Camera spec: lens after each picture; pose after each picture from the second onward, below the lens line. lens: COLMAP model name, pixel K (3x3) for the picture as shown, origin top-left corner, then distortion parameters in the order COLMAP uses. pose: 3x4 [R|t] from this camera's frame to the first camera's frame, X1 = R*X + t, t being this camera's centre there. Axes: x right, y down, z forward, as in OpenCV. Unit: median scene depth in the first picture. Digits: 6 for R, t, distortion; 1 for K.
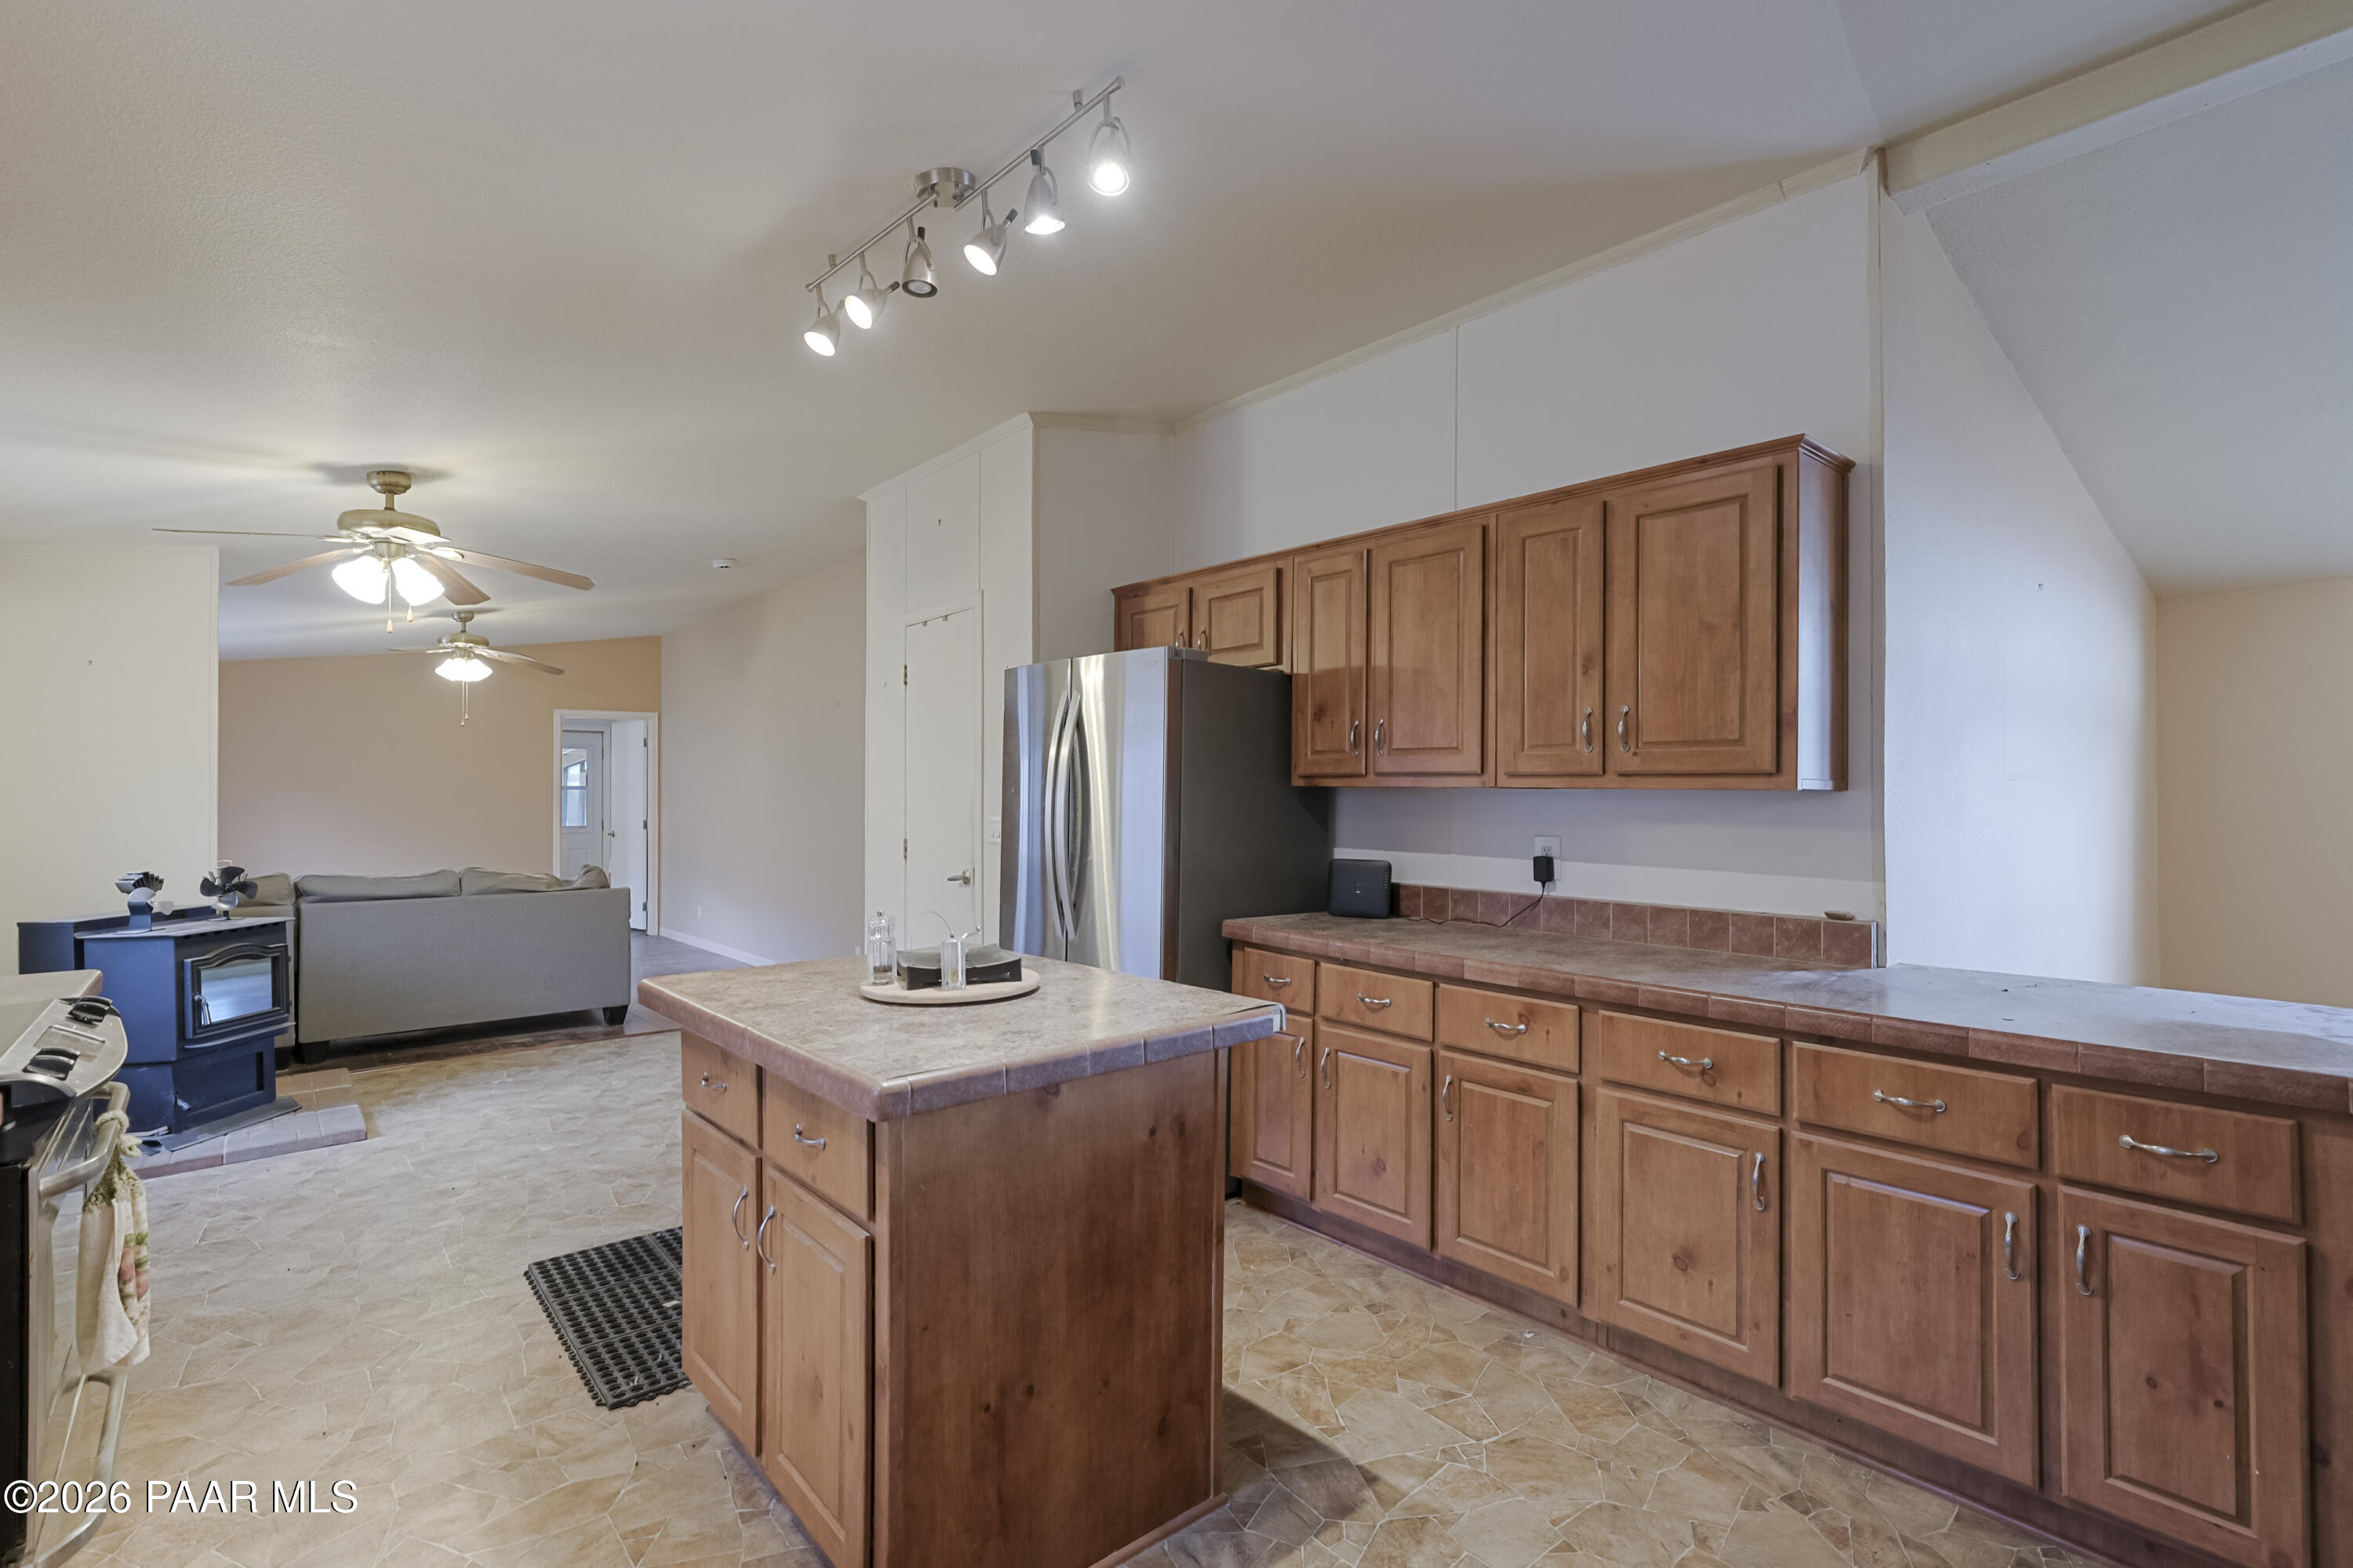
lens RADIAL K [[1082.9, 0, 1188.6], [0, 1082.9, 789.9], [0, 0, 1]] dist [-0.002319, 0.009395]
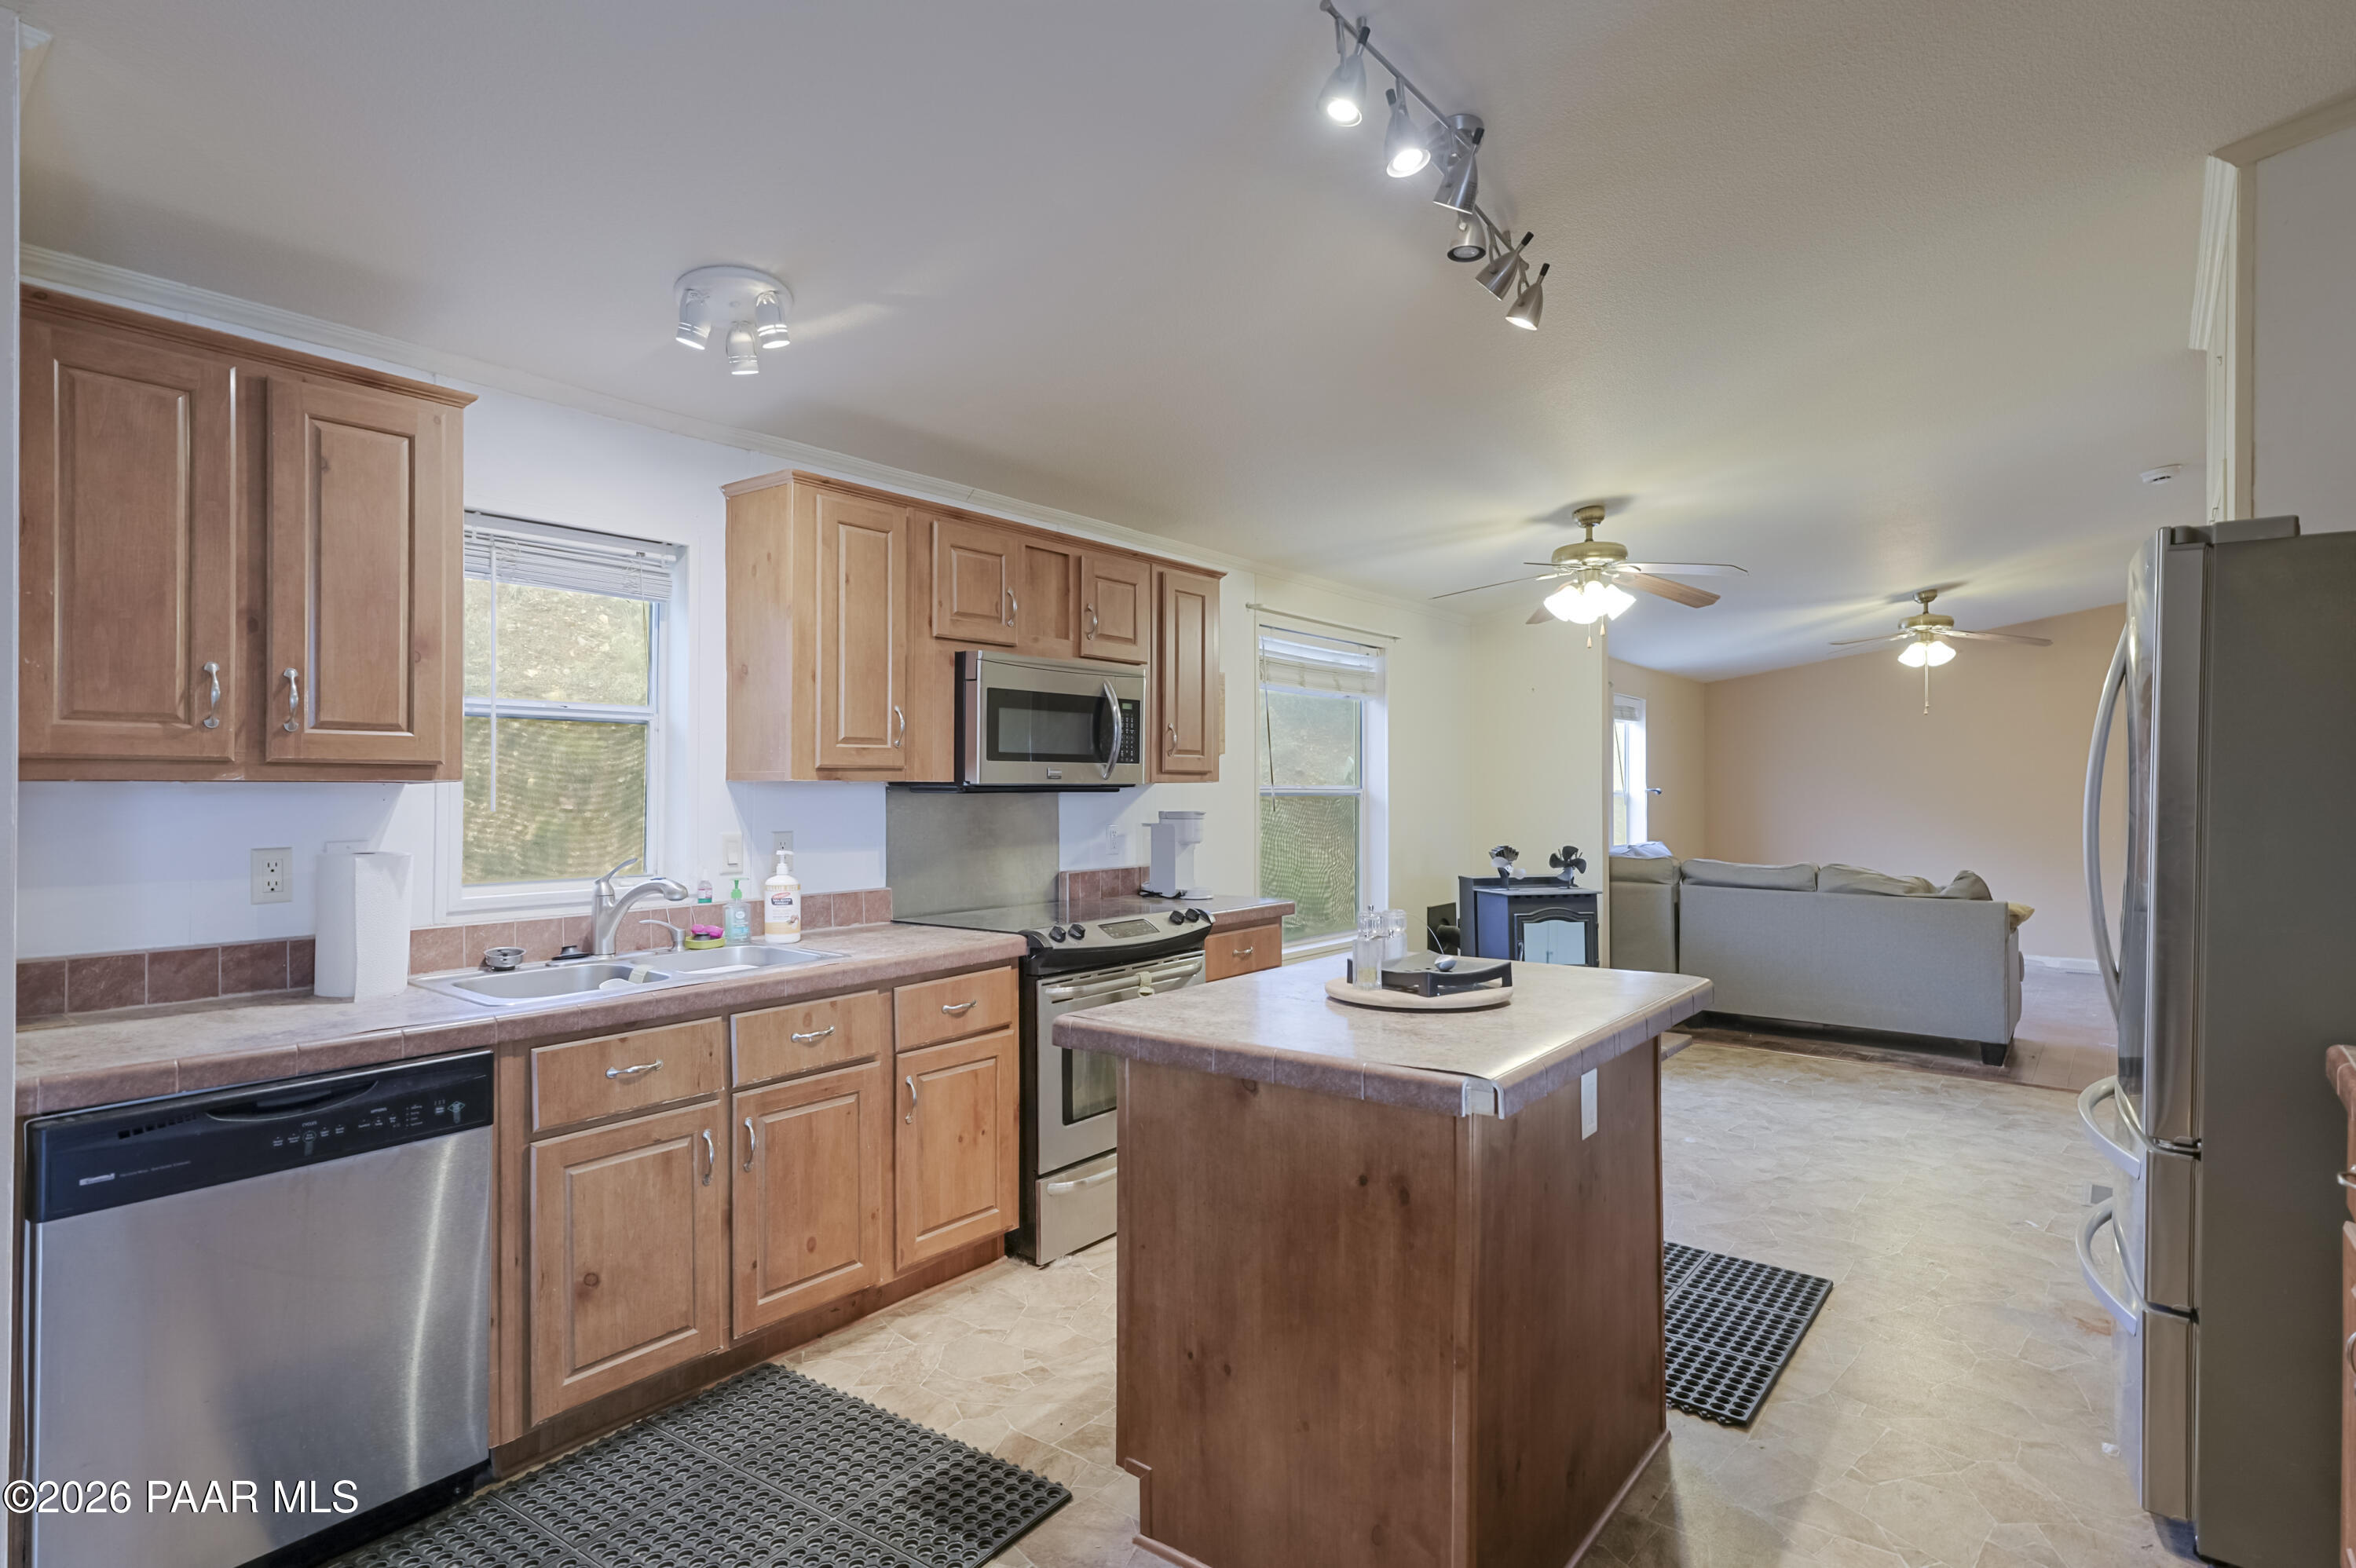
lens RADIAL K [[1207.4, 0, 1178.0], [0, 1207.4, 784.0], [0, 0, 1]] dist [0.013203, 0.000331]
pose [[0.188496, -0.000954, -0.982073, 0.491006], [0.002284, 0.999997, -0.000533, -0.001085], [0.982071, -0.002142, 0.188498, 0.370567]]
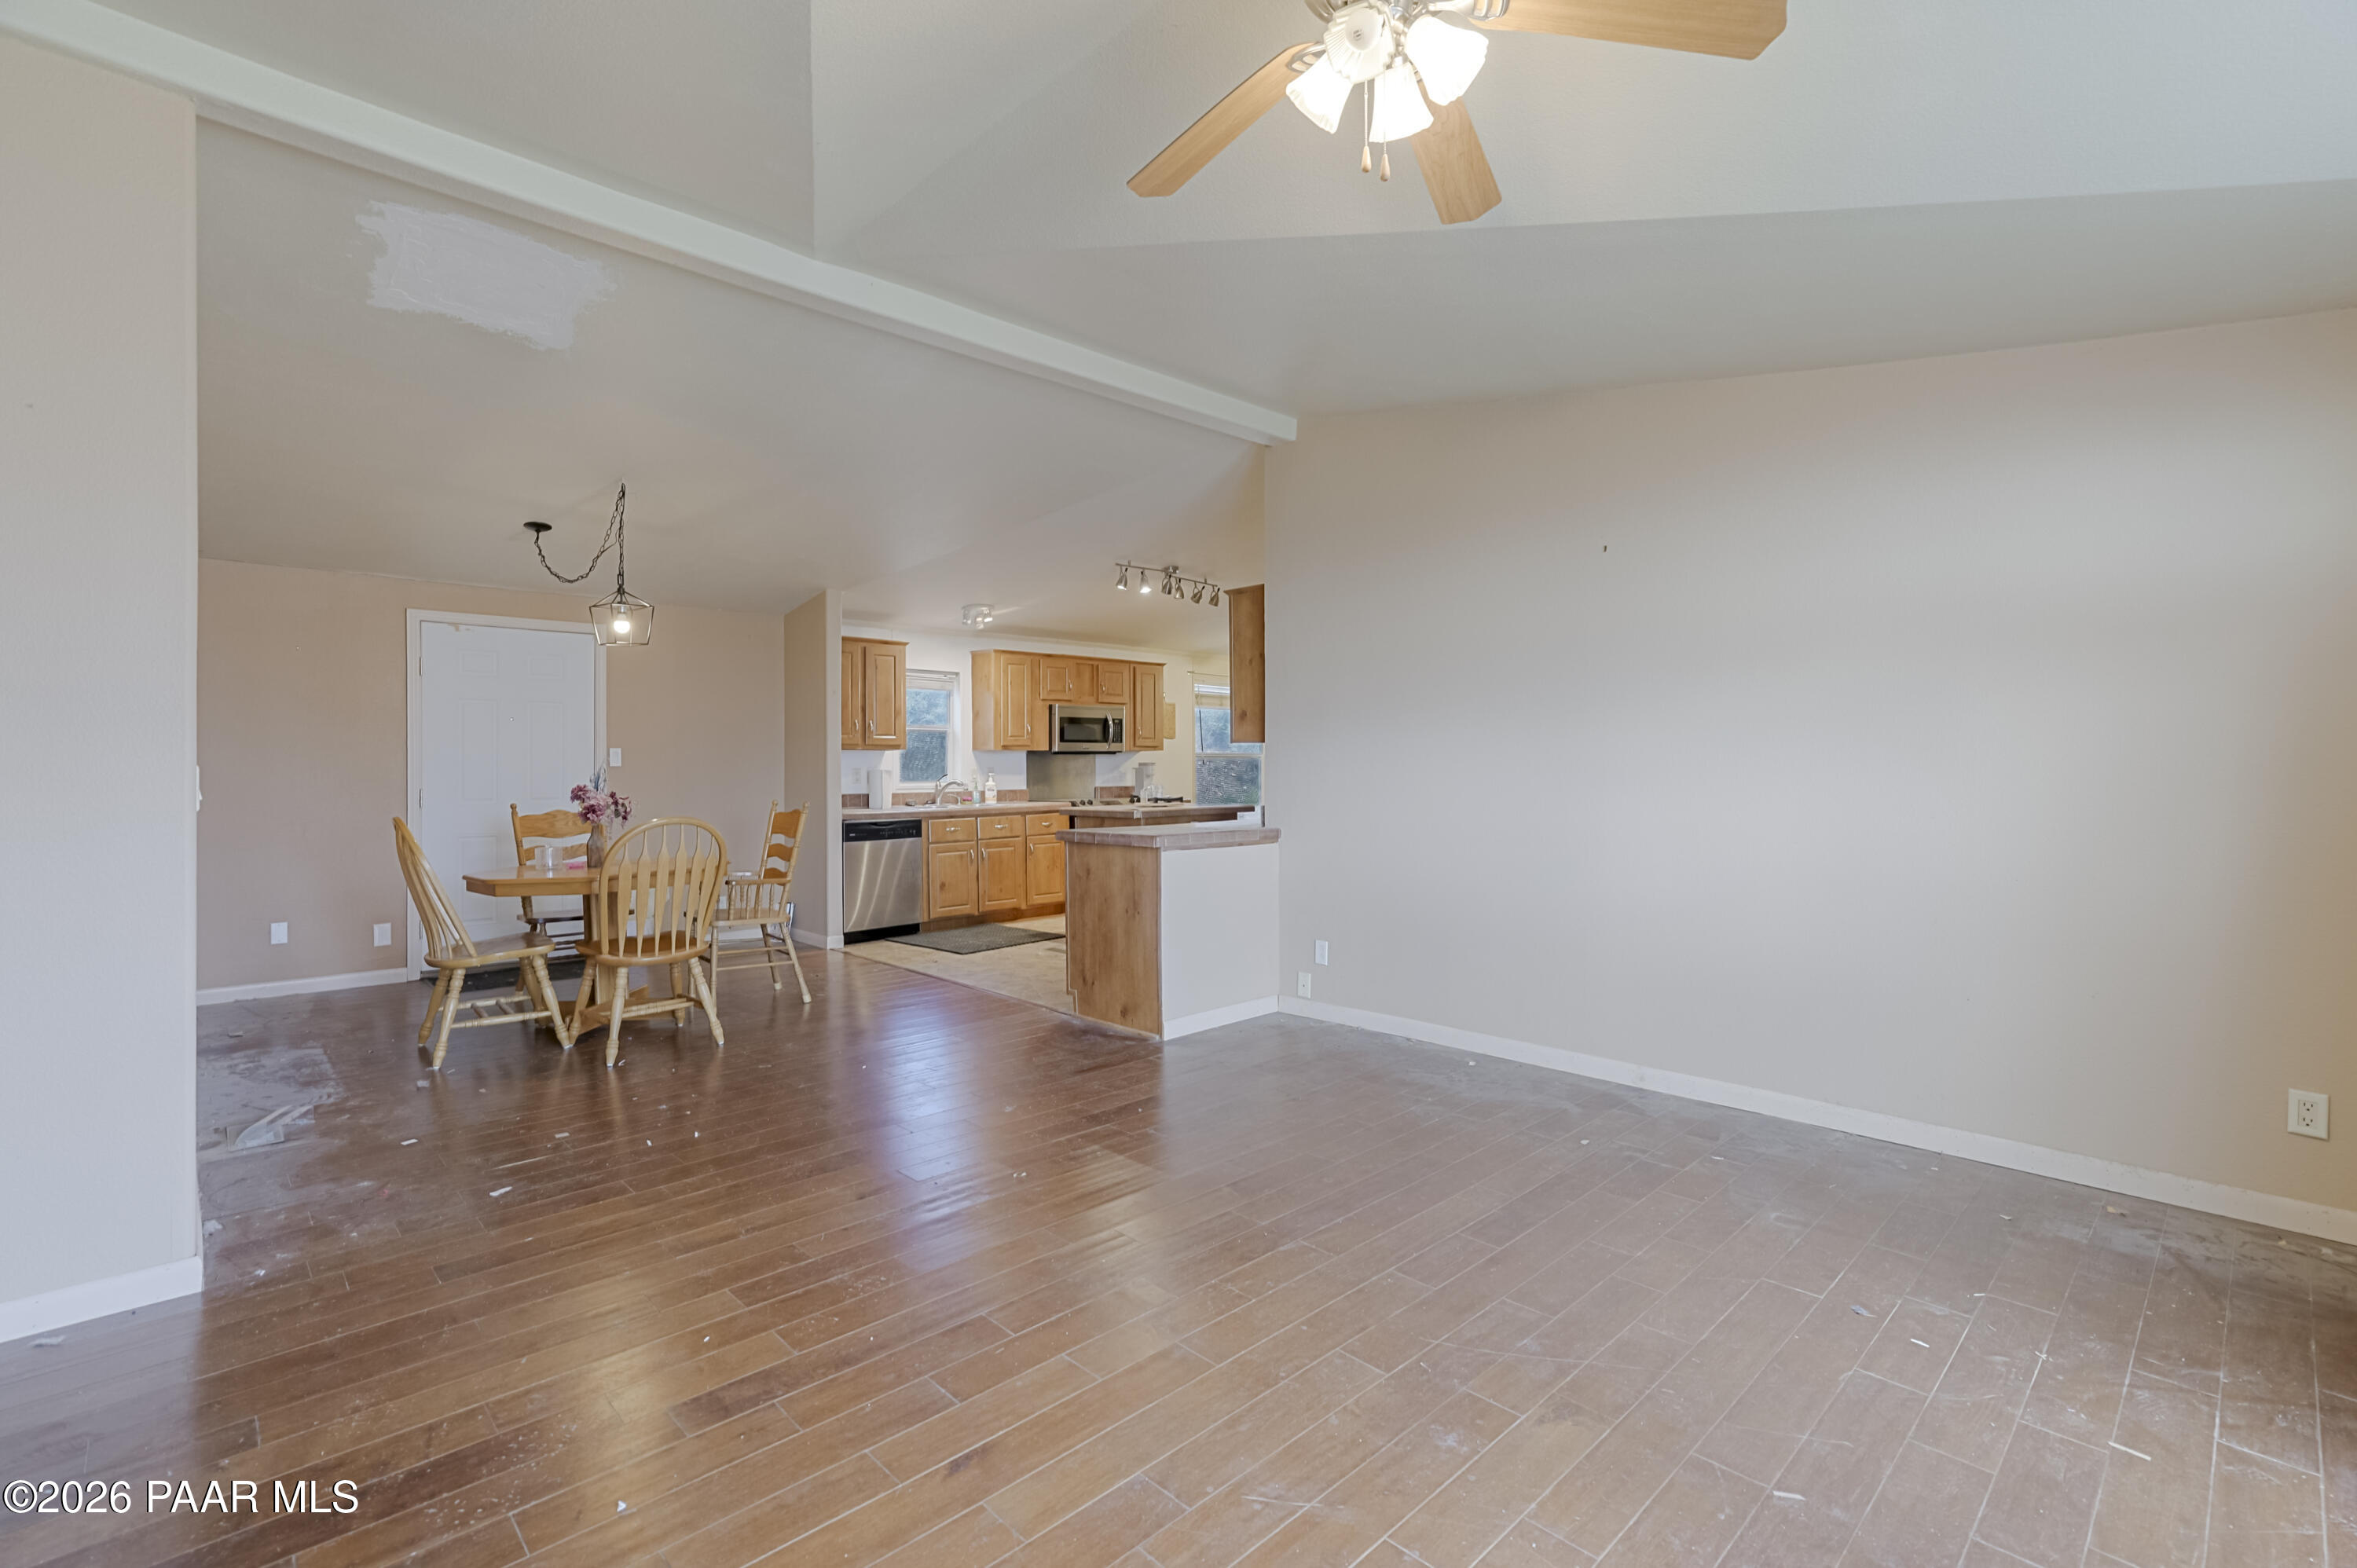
lens RADIAL K [[1070.9, 0, 1182.2], [0, 1070.9, 771.1], [0, 0, 1]] dist [0.001660, 0.000585]
pose [[0.063769, 0.007598, -0.997936, 2.015061], [0.008128, 0.999934, 0.008132, 0.027219], [0.997932, -0.008629, 0.063703, 0.530883]]
